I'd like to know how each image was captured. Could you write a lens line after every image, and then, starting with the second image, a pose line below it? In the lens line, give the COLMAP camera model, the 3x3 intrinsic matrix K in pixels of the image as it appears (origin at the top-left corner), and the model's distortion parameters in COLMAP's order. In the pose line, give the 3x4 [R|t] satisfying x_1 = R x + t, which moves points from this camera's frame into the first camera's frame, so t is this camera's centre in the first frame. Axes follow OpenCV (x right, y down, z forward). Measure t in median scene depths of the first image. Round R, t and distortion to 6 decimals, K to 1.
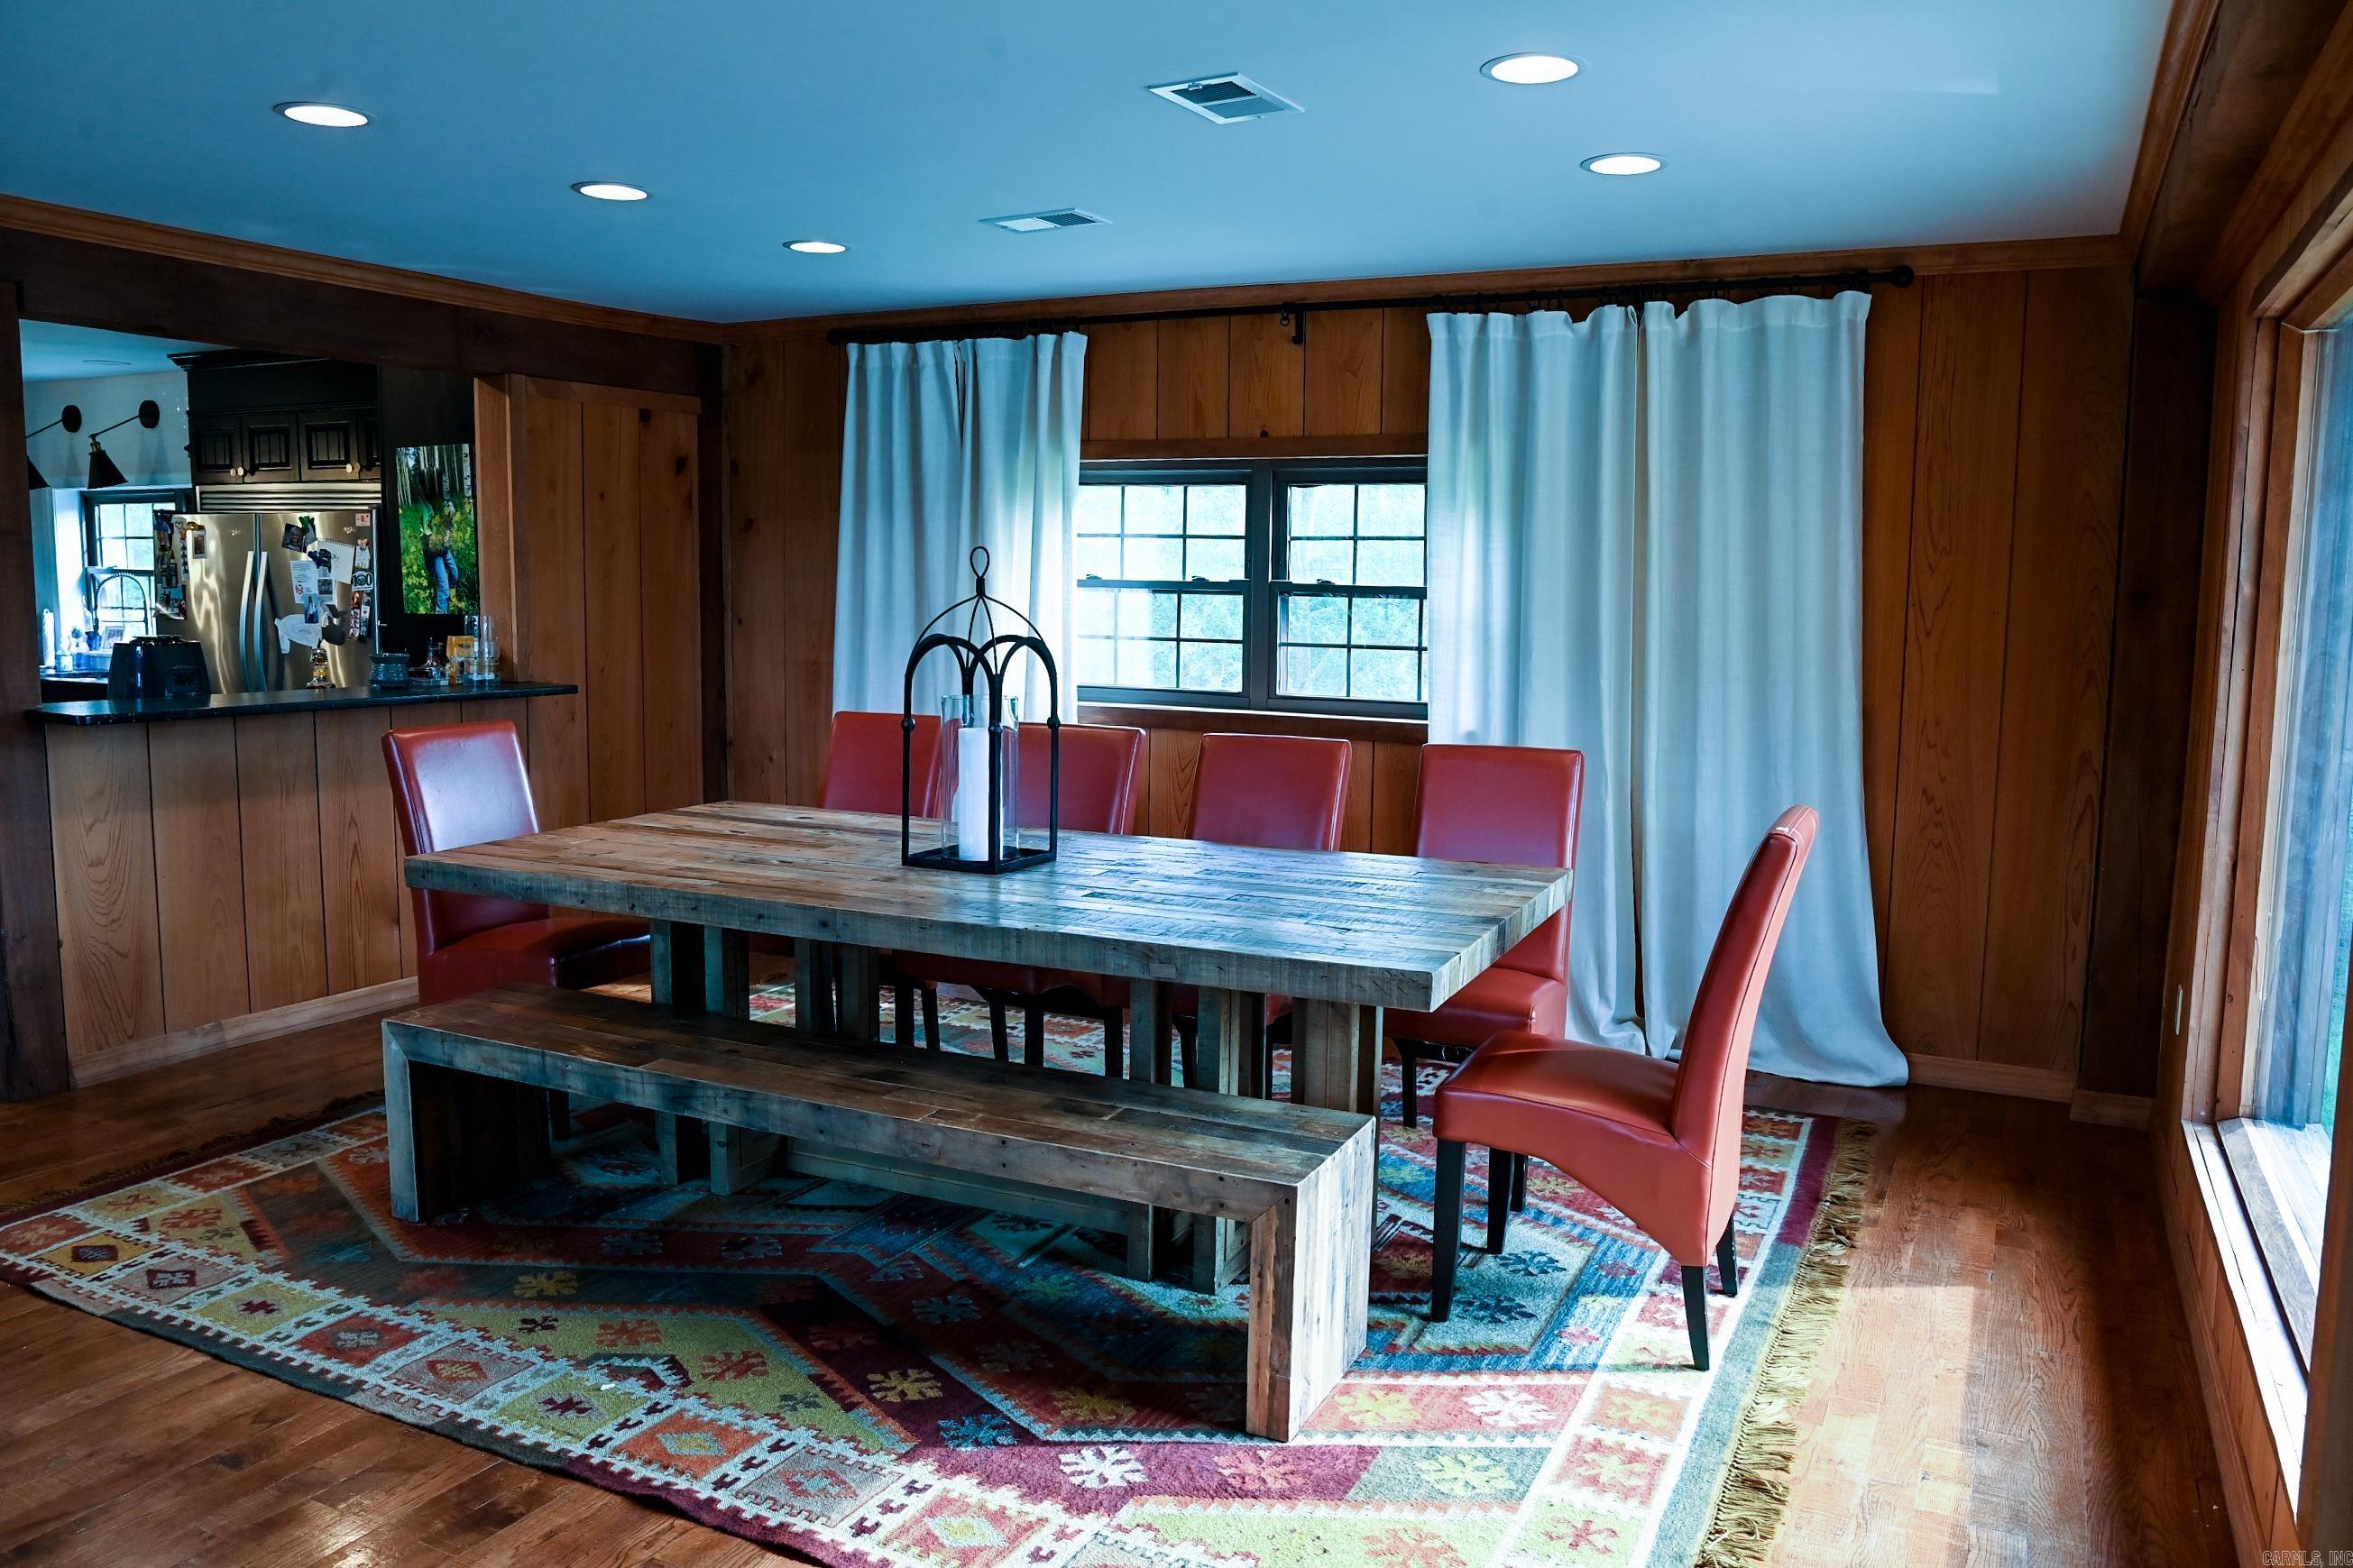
lens RADIAL K [[1708.8, 0, 1175.6], [0, 1708.8, 771.8], [0, 0, 1]] dist [-0.046327, 0.021017]
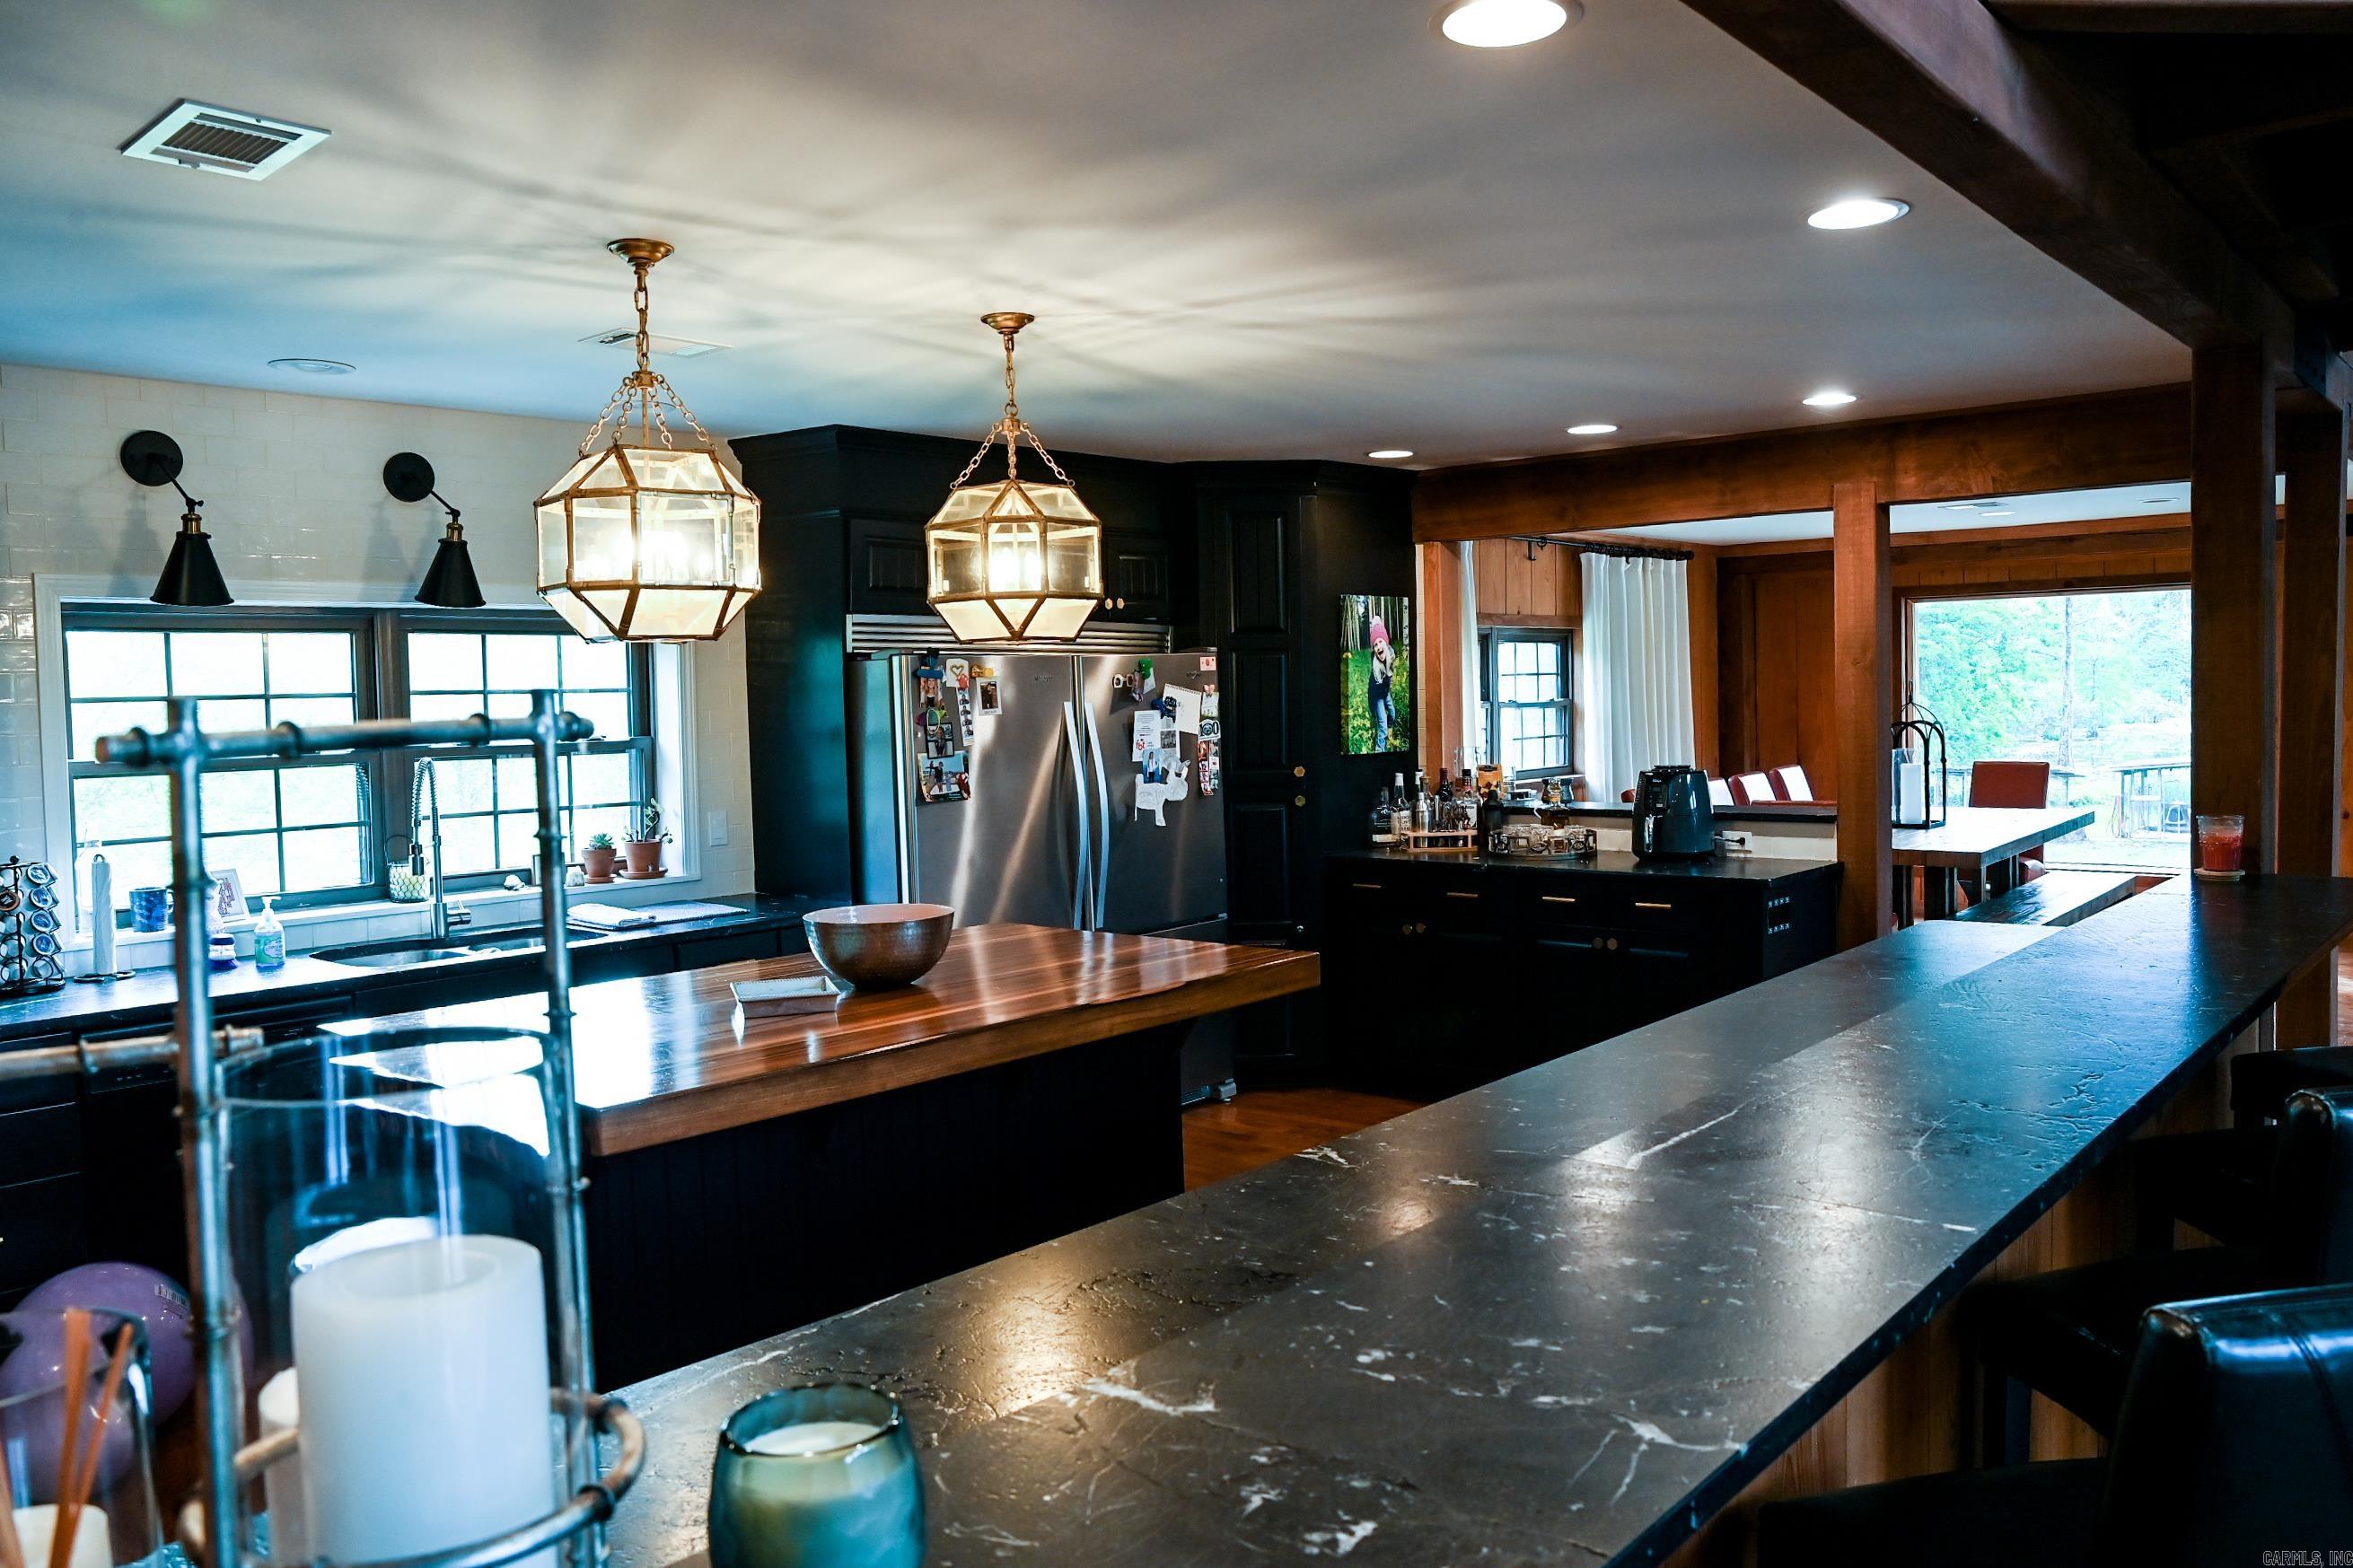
lens RADIAL K [[1883.8, 0, 1175.6], [0, 1883.8, 787.7], [0, 0, 1]] dist [-0.019869, -0.005028]
pose [[0.217514, -0.060628, 0.974172, -1.635048], [0.146778, 0.988751, 0.028763, -0.125871], [-0.964958, 0.136731, 0.223966, 0.875494]]
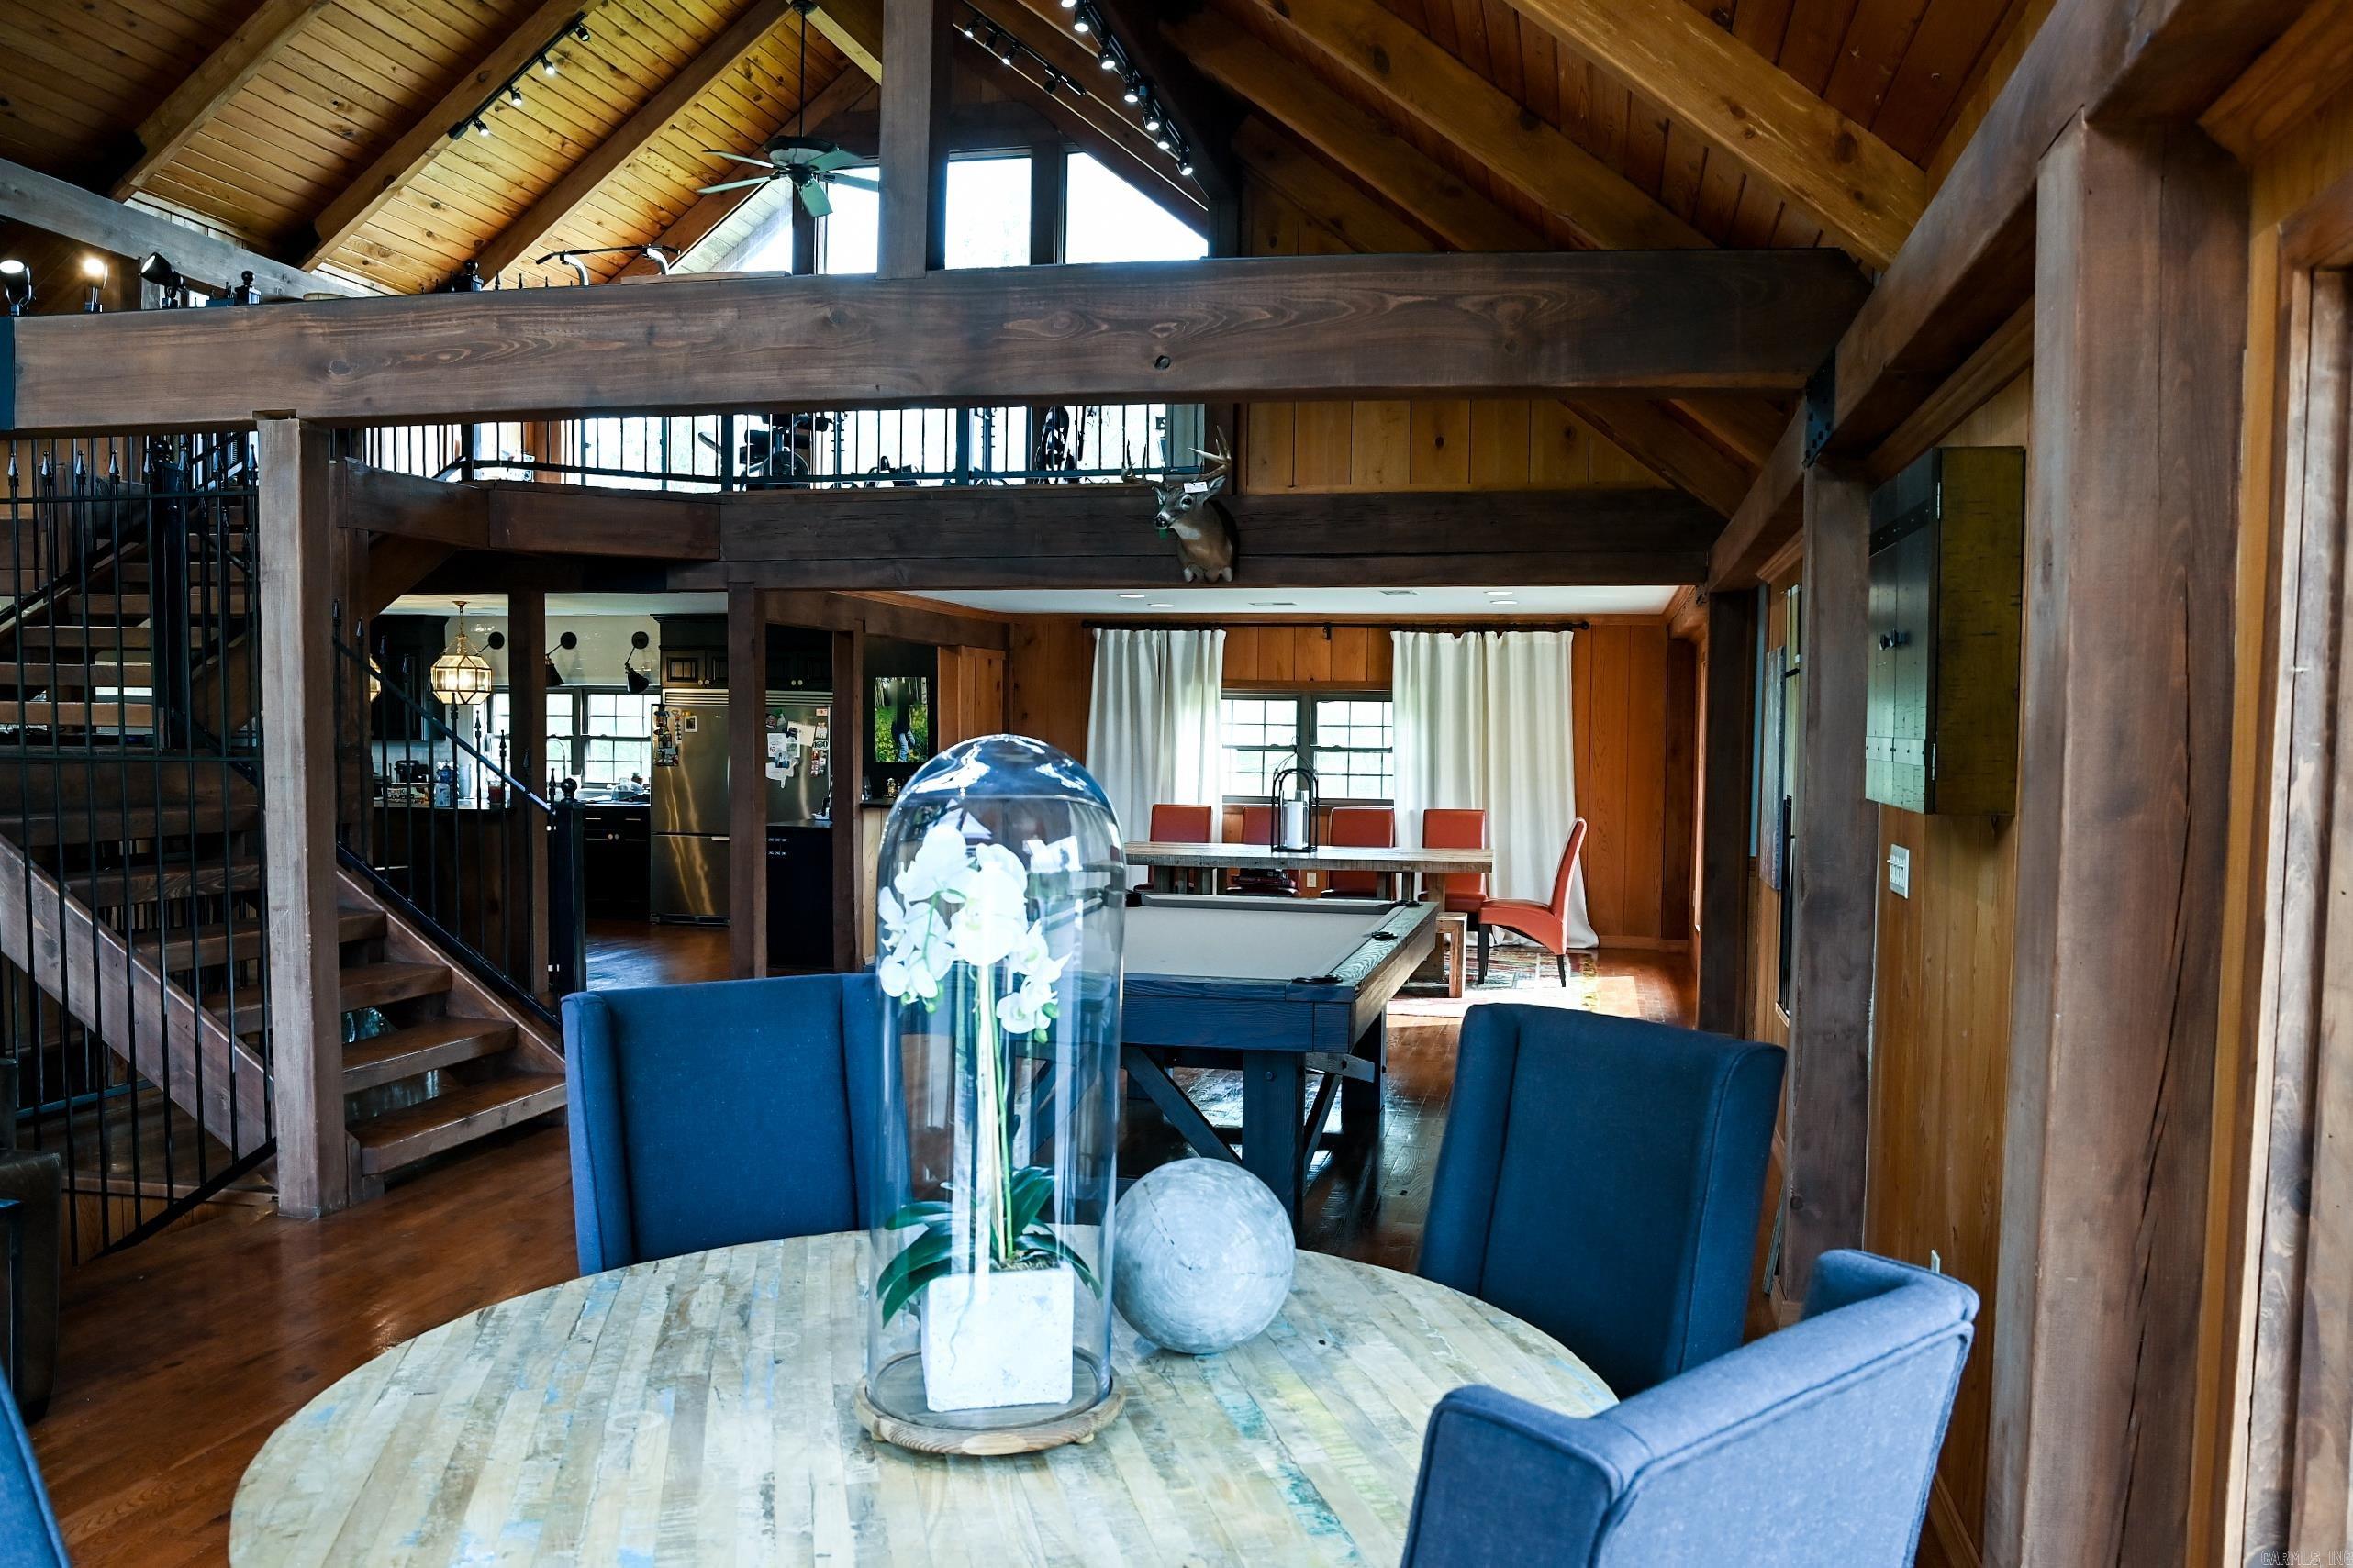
lens RADIAL K [[1708.8, 0, 1229.9], [0, 1708.8, 831.8], [0, 0, 1]] dist [-0.046327, 0.021017]
pose [[0.966997, -0.014479, 0.254377, -0.578613], [0.028217, 0.998328, -0.050441, 0.101253], [-0.253221, 0.055954, 0.965789, -1.030256]]
